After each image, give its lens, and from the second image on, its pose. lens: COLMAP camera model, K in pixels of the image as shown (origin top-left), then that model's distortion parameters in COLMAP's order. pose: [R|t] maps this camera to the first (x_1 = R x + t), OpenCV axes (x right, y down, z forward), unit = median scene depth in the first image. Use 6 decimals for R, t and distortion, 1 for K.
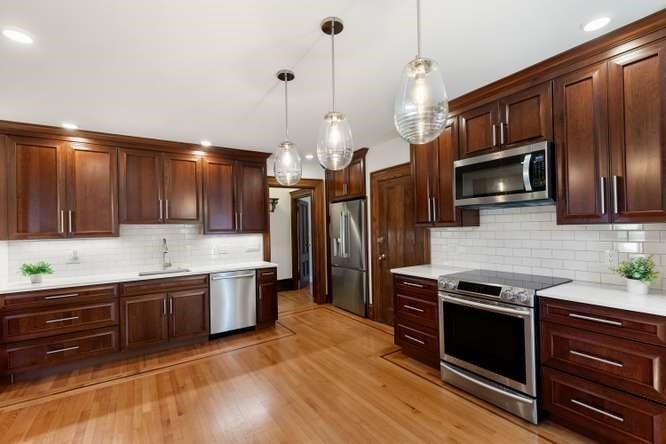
lens RADIAL K [[299.0, 0, 334.0], [0, 299.0, 225.1], [0, 0, 1]] dist [0.004021, 0.000308]
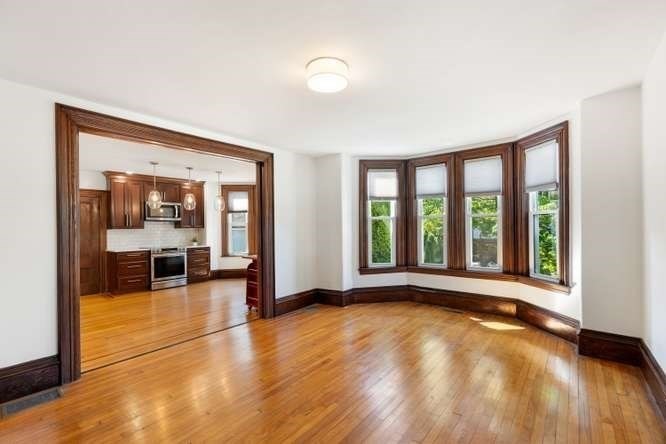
lens RADIAL K [[297.4, 0, 334.0], [0, 297.4, 230.5], [0, 0, 1]] dist [0.001278, -0.000108]
pose [[-0.296117, 0.018042, 0.954981, -1.773227], [0.009557, 0.999828, -0.015926, 0.057179], [-0.955104, 0.004411, -0.296238, 0.214848]]
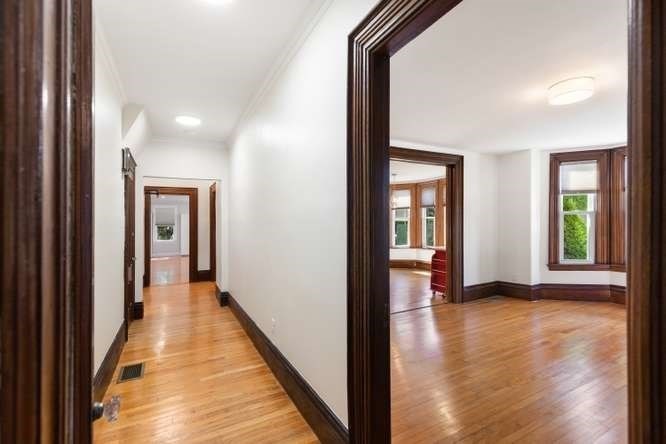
lens RADIAL K [[299.0, 0, 334.0], [0, 299.0, 225.1], [0, 0, 1]] dist [0.004021, 0.000308]
pose [[0.102408, 0.018033, 0.994579, -1.957118], [-0.002822, 0.999837, -0.017838, 0.061864], [-0.994738, -0.000980, 0.102442, 0.535309]]
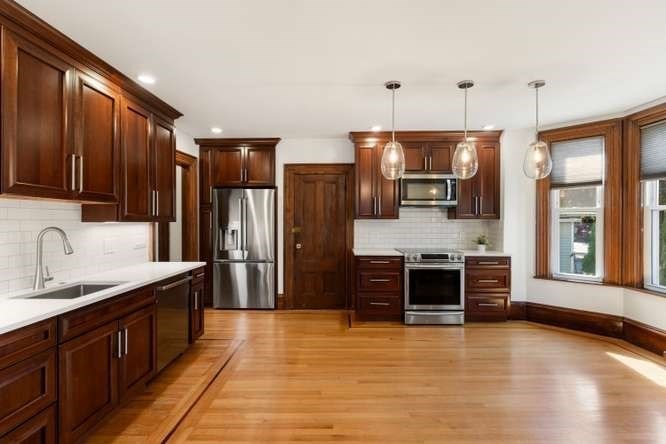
lens RADIAL K [[318.7, 0, 333.1], [0, 318.7, 218.7], [0, 0, 1]] dist [-0.000317, -0.000072]
pose [[0.565826, 0.027616, 0.824062, -0.817248], [-0.022730, 0.999582, -0.017891, 0.031075], [-0.824211, -0.008608, 0.566217, 0.307437]]
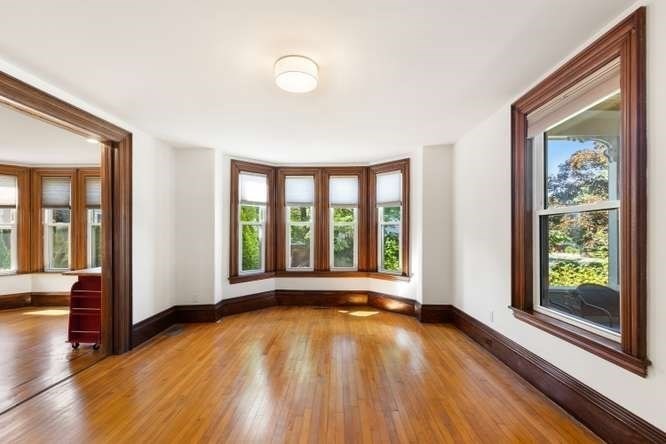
lens RADIAL K [[299.6, 0, 335.2], [0, 299.6, 236.4], [0, 0, 1]] dist [0.002546, 0.000178]
pose [[-0.823521, 0.017720, 0.567009, -1.583809], [0.013880, 0.999842, -0.011088, 0.058114], [-0.567116, -0.001262, -0.823637, 0.497233]]
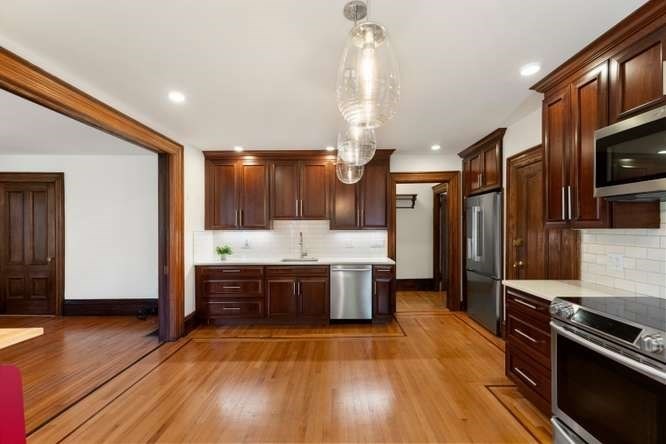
lens RADIAL K [[299.0, 0, 334.0], [0, 299.0, 225.1], [0, 0, 1]] dist [0.004021, 0.000308]
pose [[0.828562, 0.017387, -0.559627, 0.231725], [-0.009725, 0.999814, 0.016665, -0.005312], [0.559813, -0.008366, 0.828577, 0.088237]]
